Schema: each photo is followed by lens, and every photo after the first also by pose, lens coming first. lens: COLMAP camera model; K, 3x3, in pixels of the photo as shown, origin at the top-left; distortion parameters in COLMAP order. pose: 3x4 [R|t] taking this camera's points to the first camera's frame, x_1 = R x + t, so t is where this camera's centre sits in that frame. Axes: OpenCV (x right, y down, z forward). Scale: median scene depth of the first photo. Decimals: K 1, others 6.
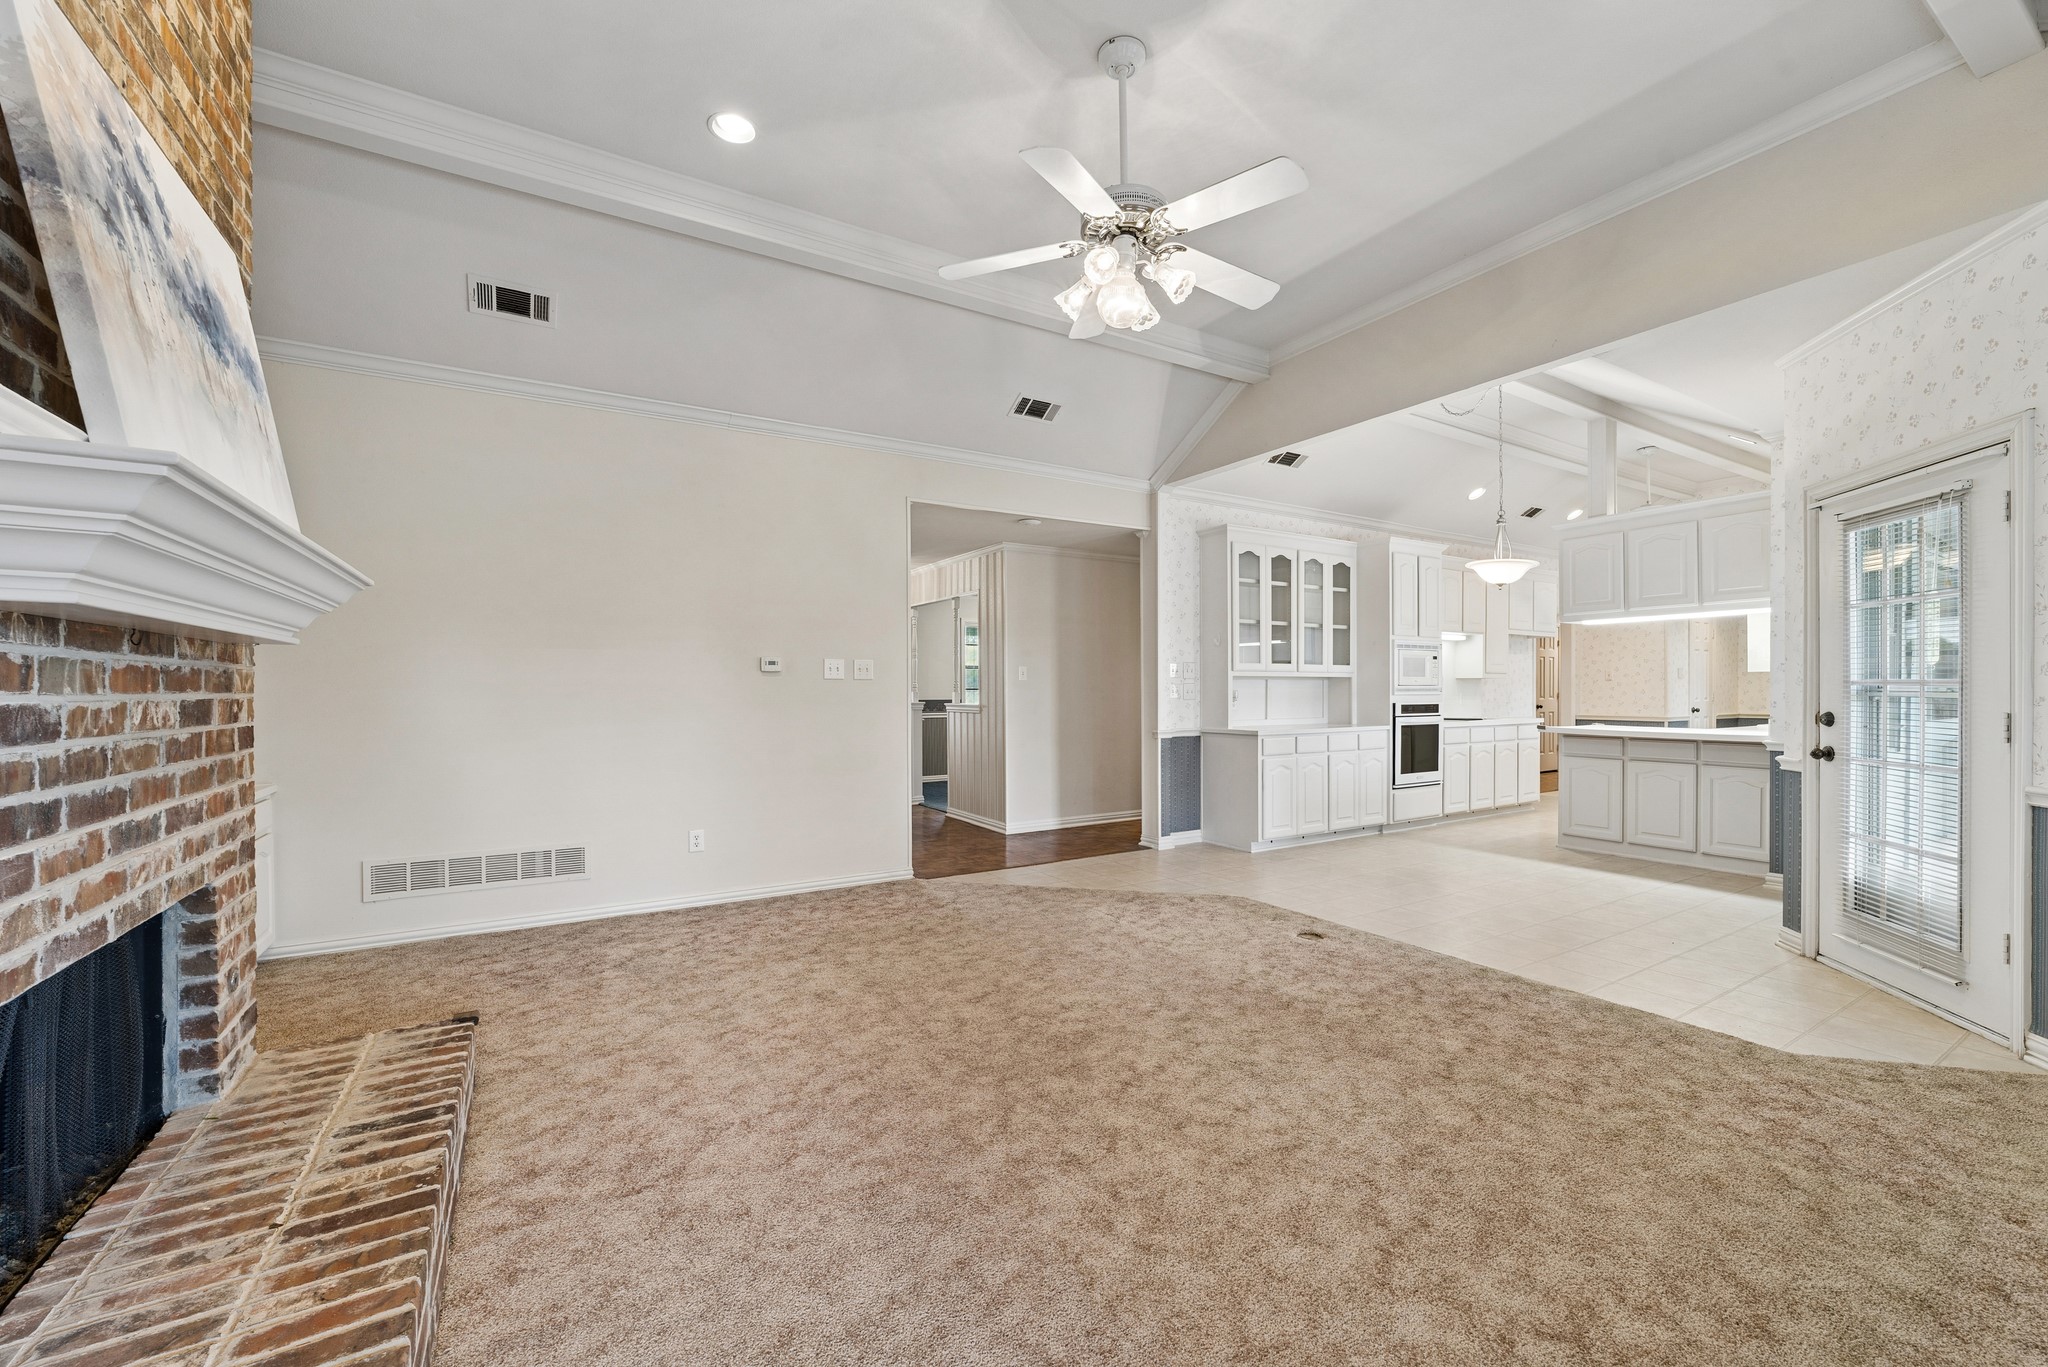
lens RADIAL K [[817.0, 0, 1032.0], [0, 817.0, 691.7], [0, 0, 1]] dist [-0.032920, 0.013249]
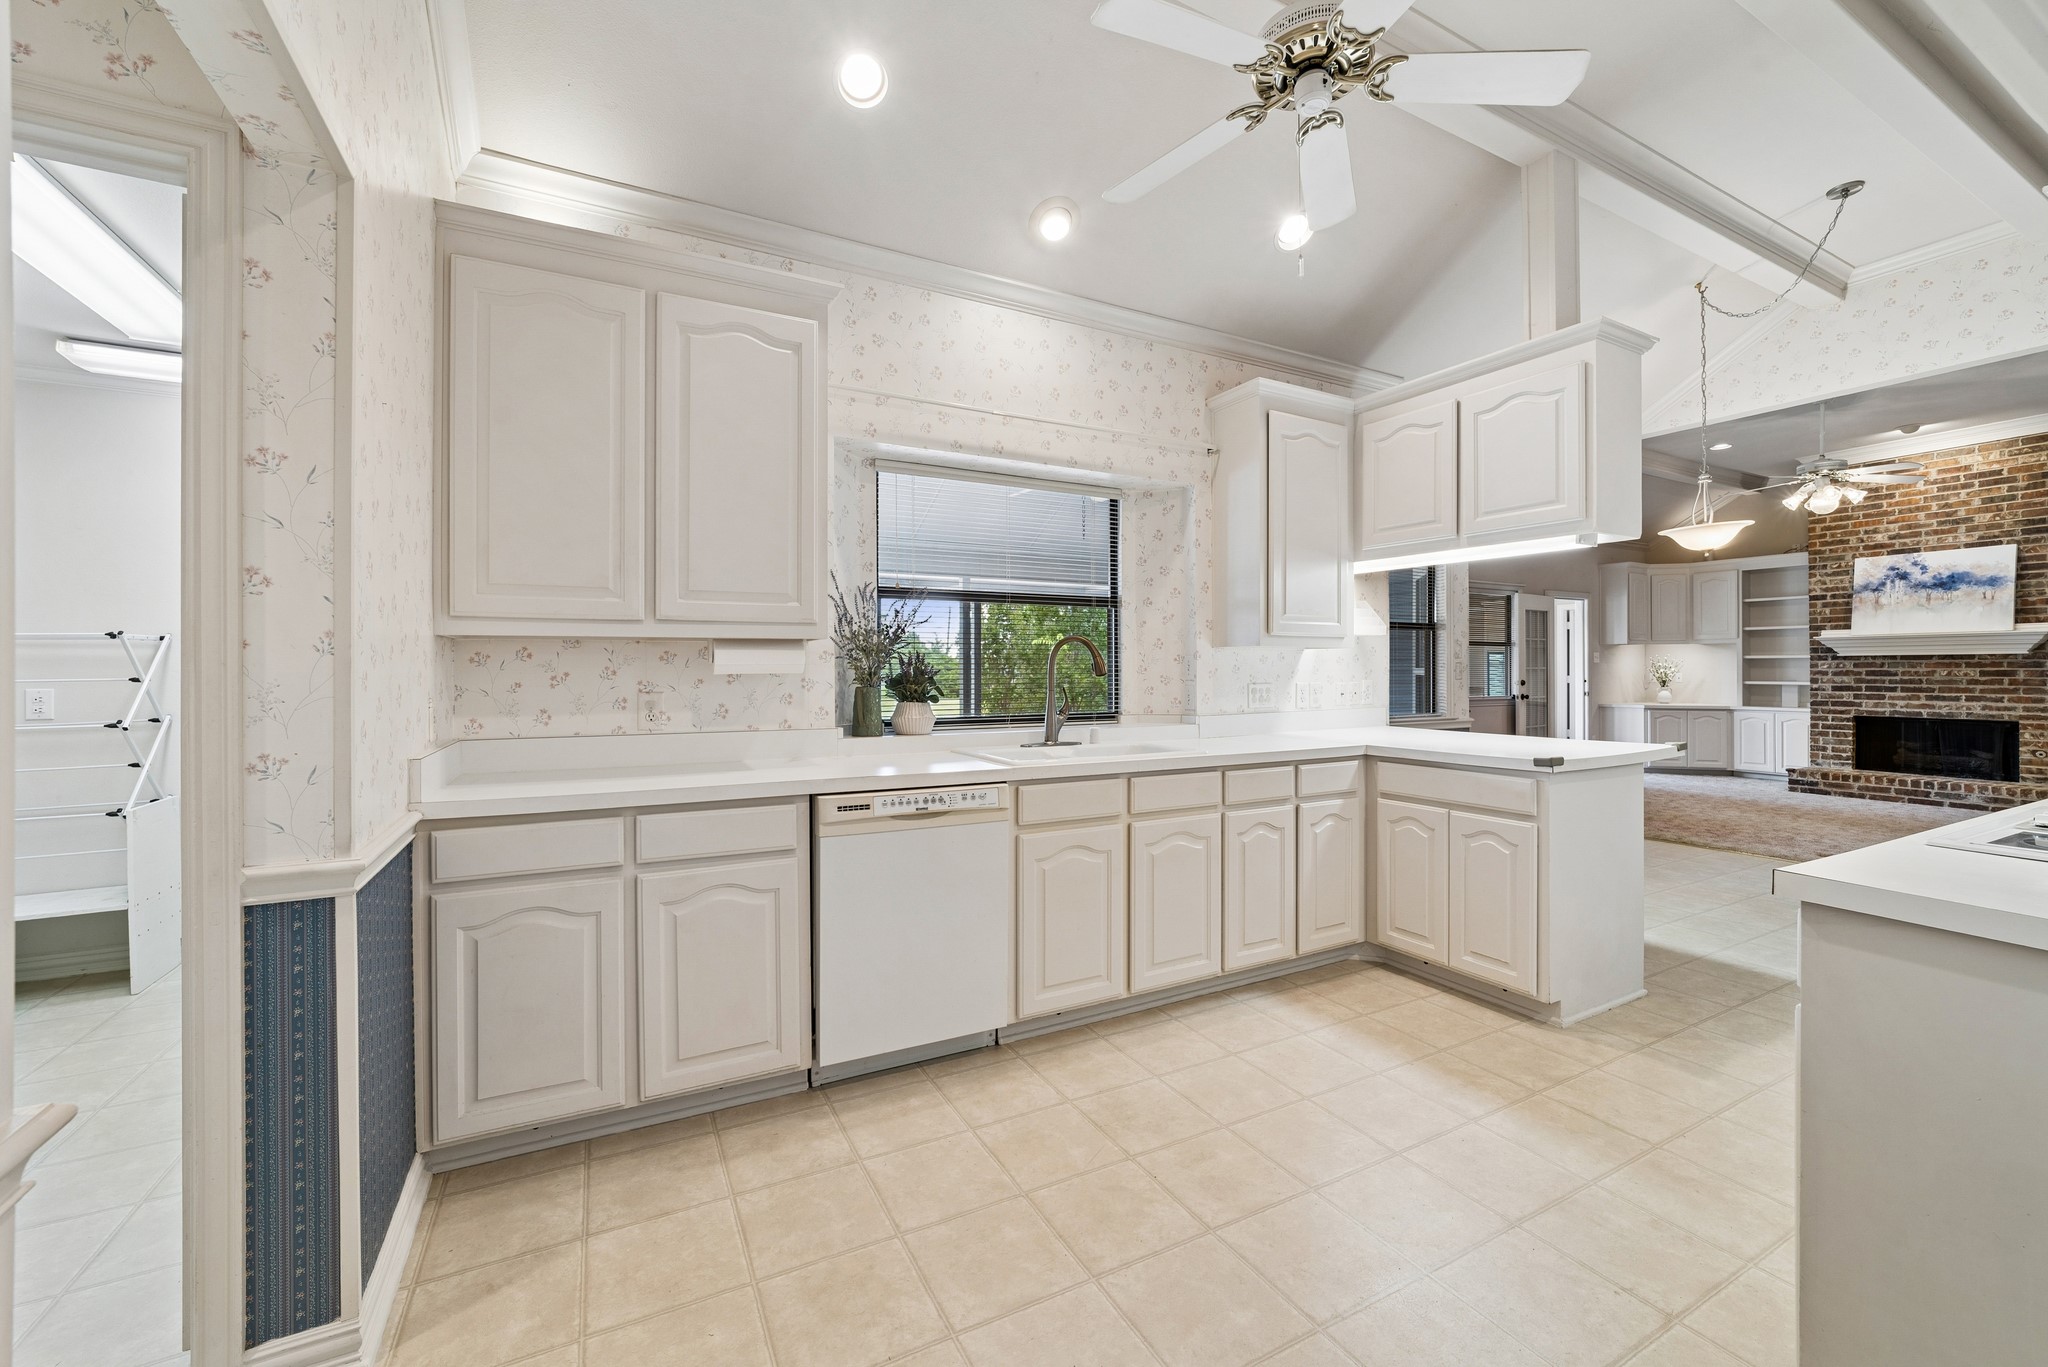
lens RADIAL K [[813.0, 0, 1021.6], [0, 813.0, 665.7], [0, 0, 1]] dist [-0.031555, 0.009321]
pose [[-0.998003, 0.005836, 0.062899, 1.537671], [0.005818, 0.999983, -0.000467, -0.015817], [-0.062901, -0.000100, -0.998020, 2.318231]]
